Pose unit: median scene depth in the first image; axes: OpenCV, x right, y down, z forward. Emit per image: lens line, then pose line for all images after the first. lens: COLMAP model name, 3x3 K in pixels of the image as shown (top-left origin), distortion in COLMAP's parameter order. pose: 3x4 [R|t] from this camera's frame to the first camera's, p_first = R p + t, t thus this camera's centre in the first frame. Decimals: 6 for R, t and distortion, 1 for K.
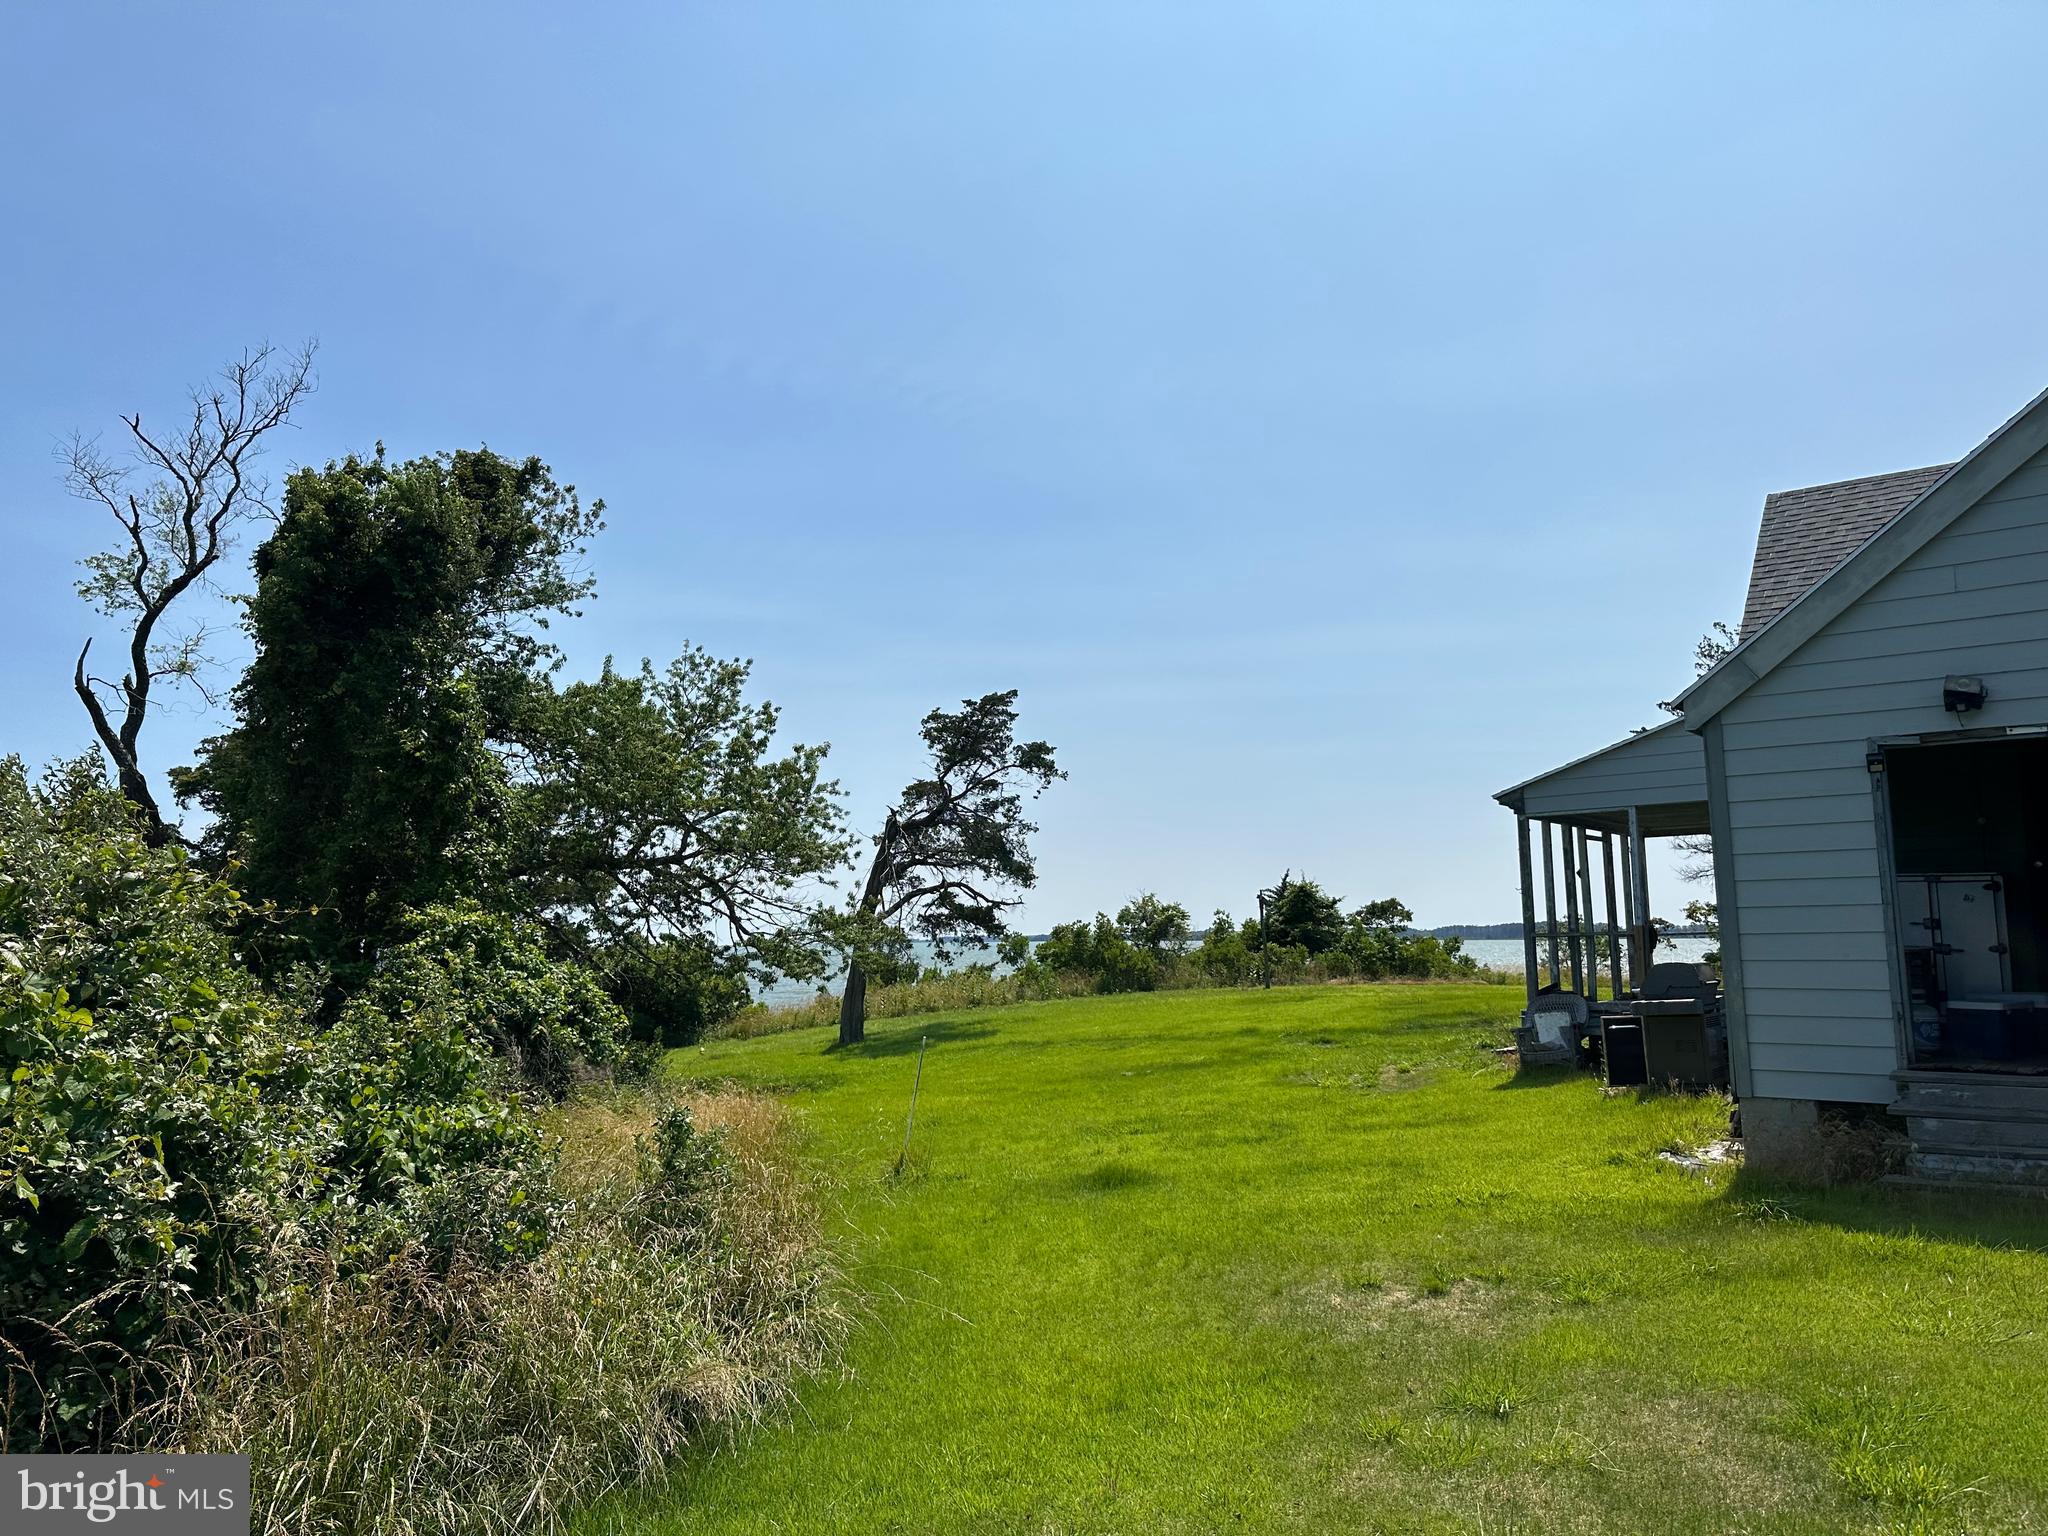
lens RADIAL K [[1419.9, 0, 1025.6], [0, 1419.9, 816.2], [0, 0, 1]] dist [0.306408, -0.082676]
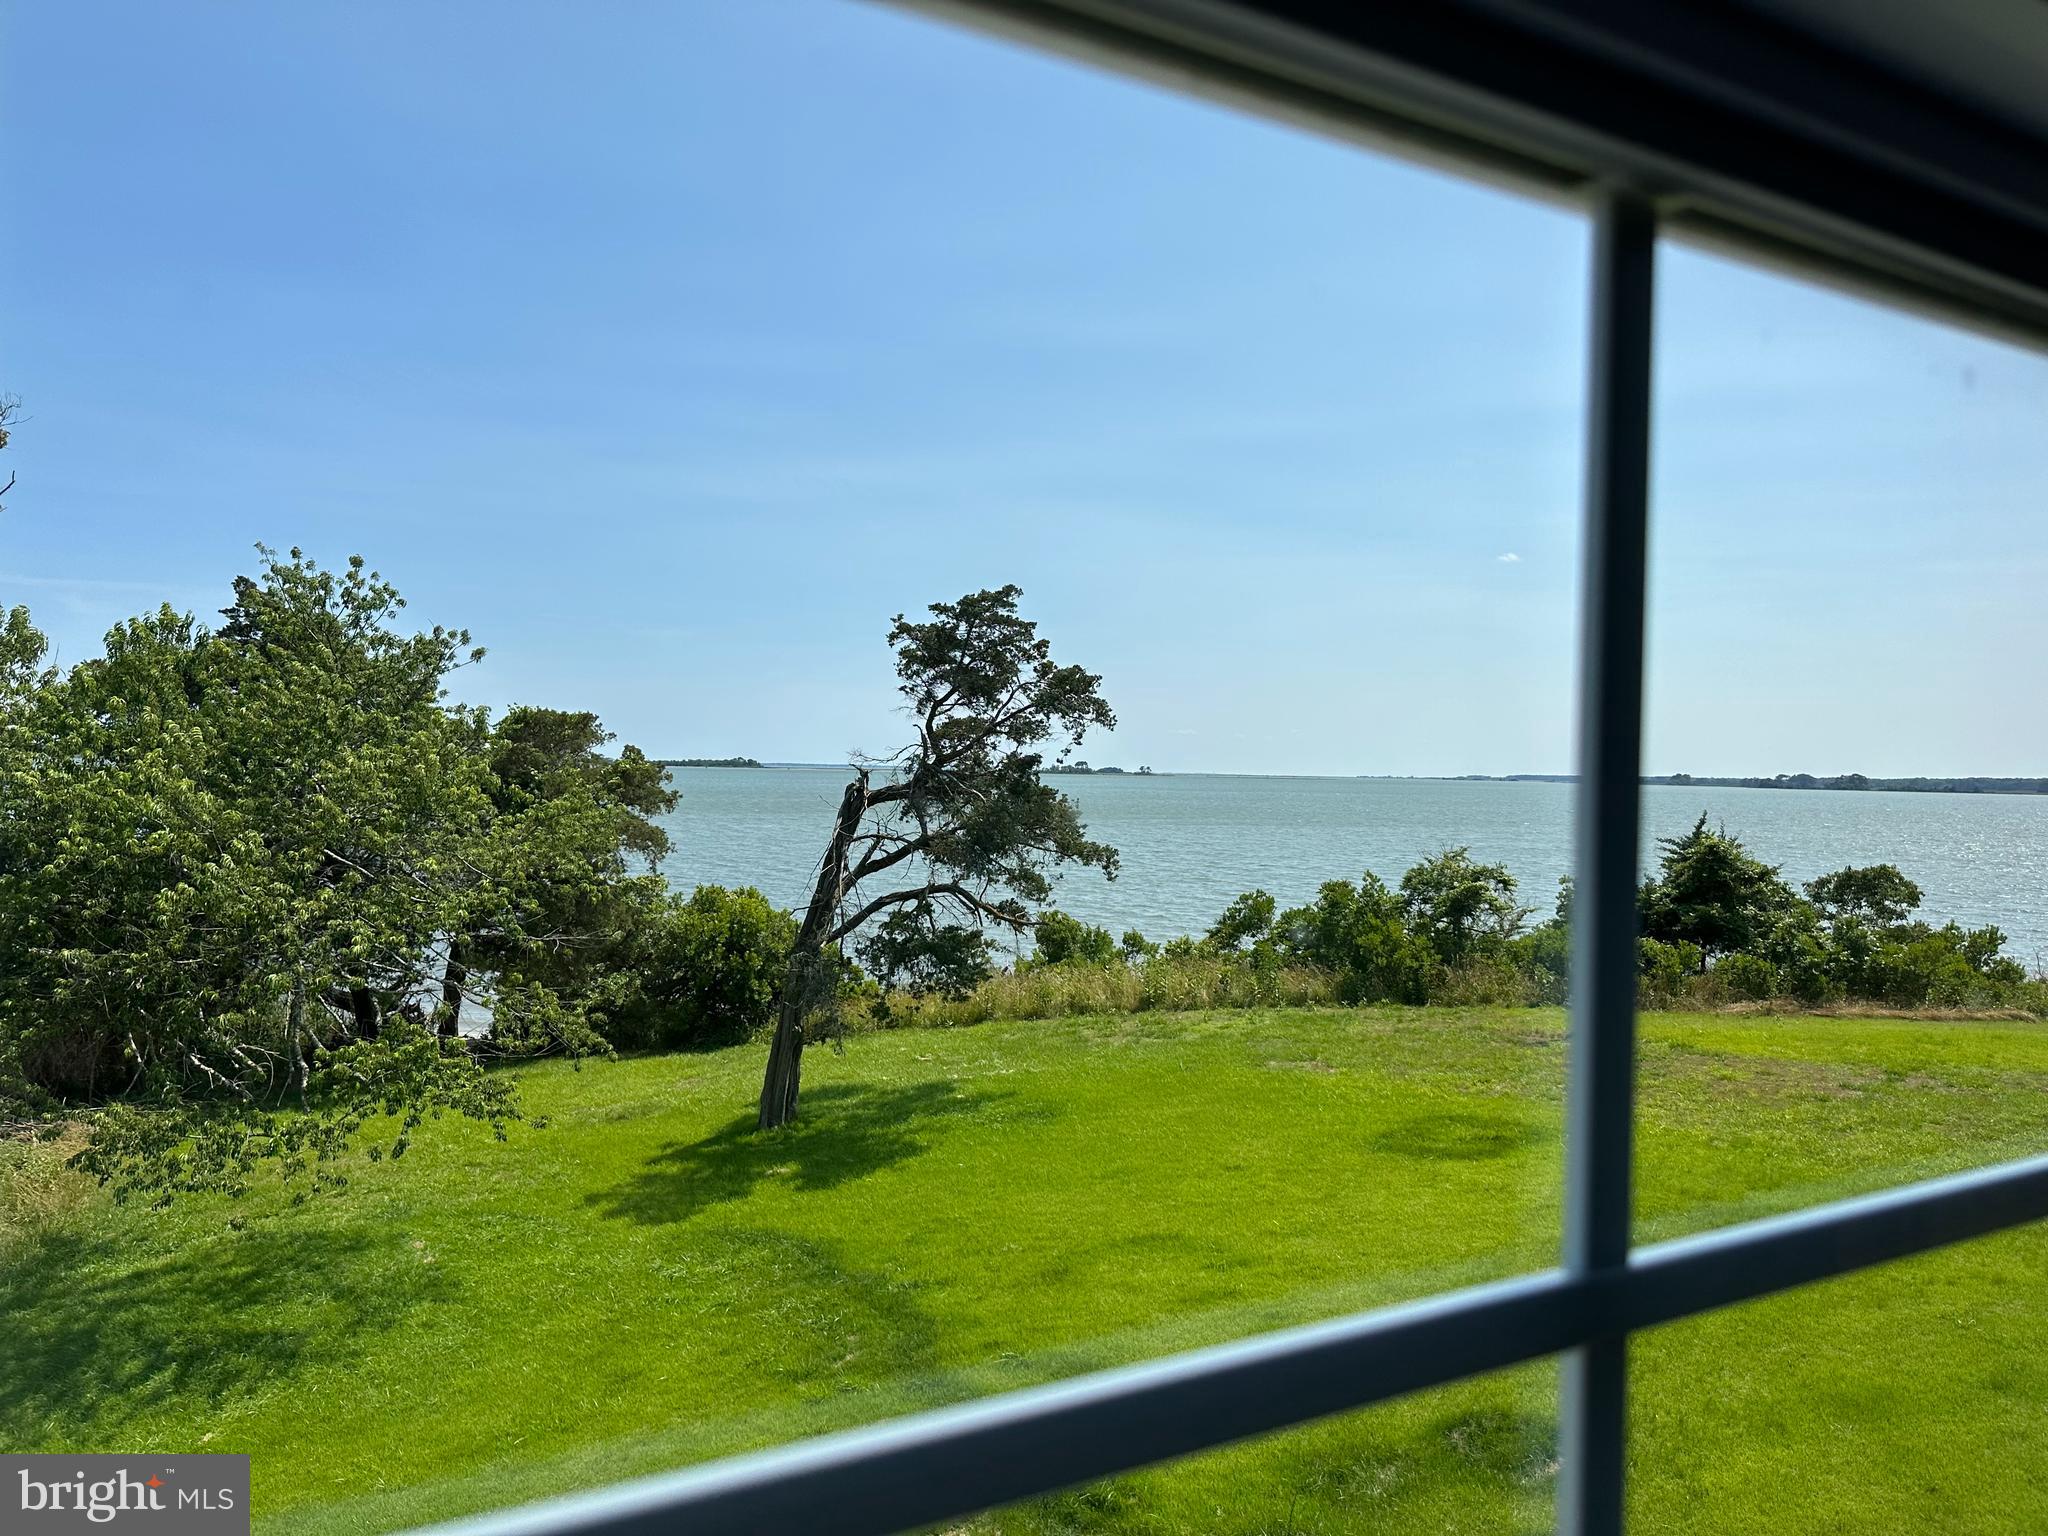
lens RADIAL K [[1453.7, 0, 1024.0], [0, 1453.7, 768.0], [0, 0, 1]] dist [0.097262, -0.092150]
pose [[0.928672, 0.032207, -0.369501, 0.159391], [-0.001276, 0.996494, 0.083650, -0.043650], [0.370900, -0.077212, 0.925457, 0.290793]]
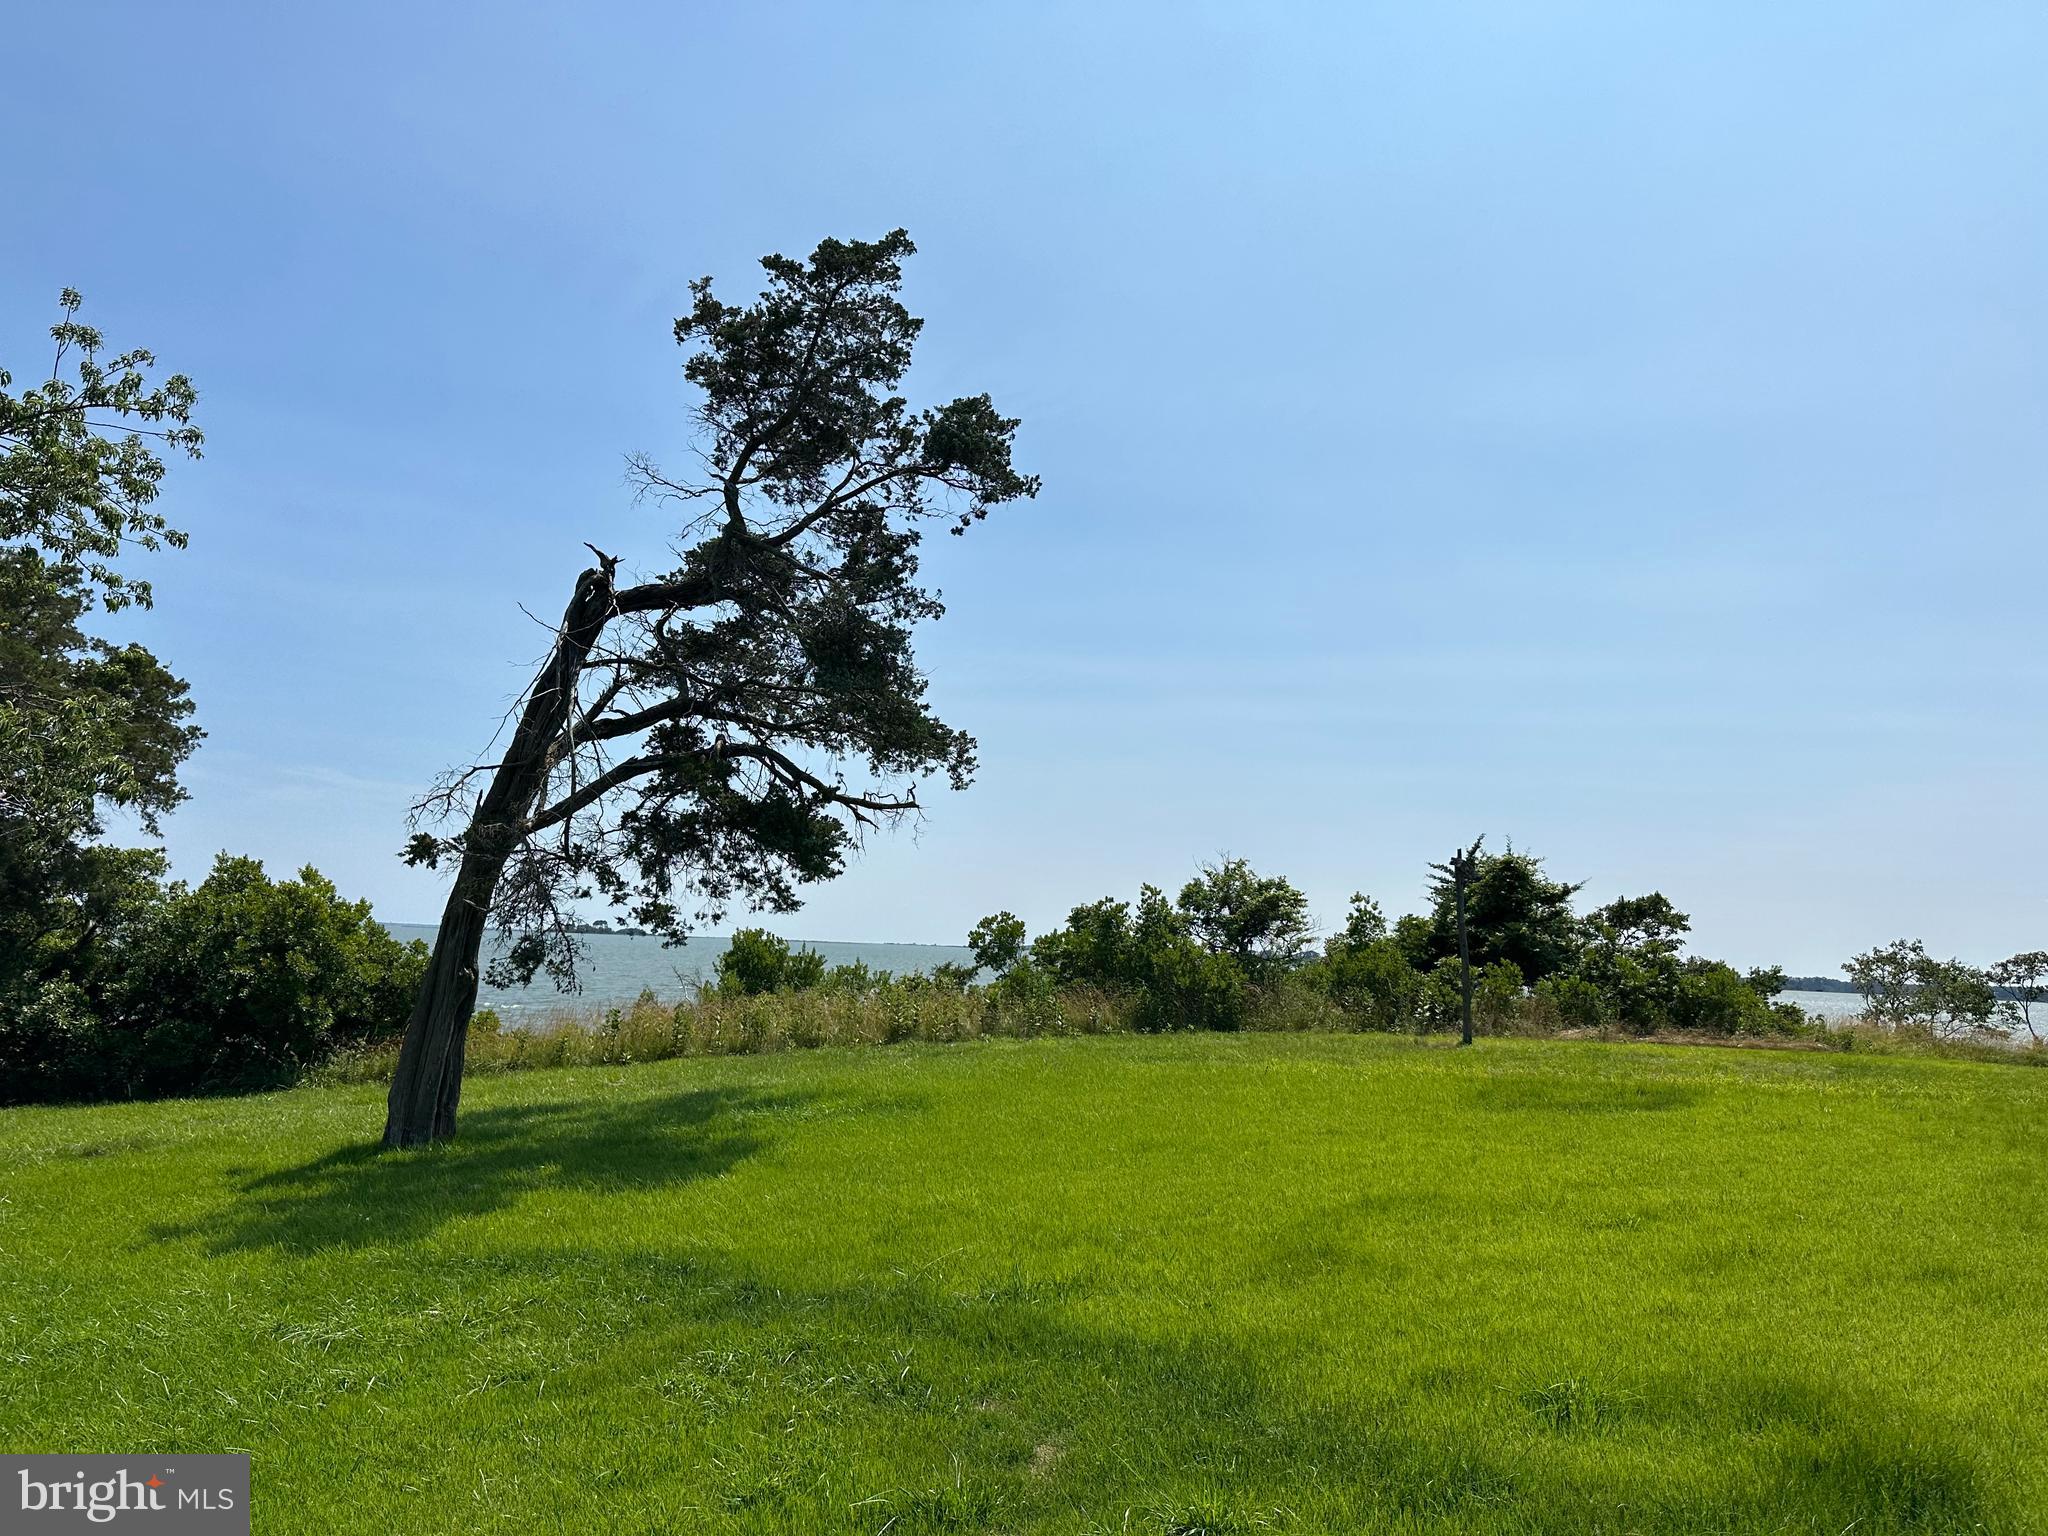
lens RADIAL K [[1419.5, 0, 1017.2], [0, 1419.5, 760.8], [0, 0, 1]] dist [0.186651, -0.259185]
pose [[0.996266, 0.047156, -0.072317, 0.039393], [-0.050502, 0.997703, -0.045153, 0.046944], [0.070022, 0.048636, 0.996359, 0.430972]]
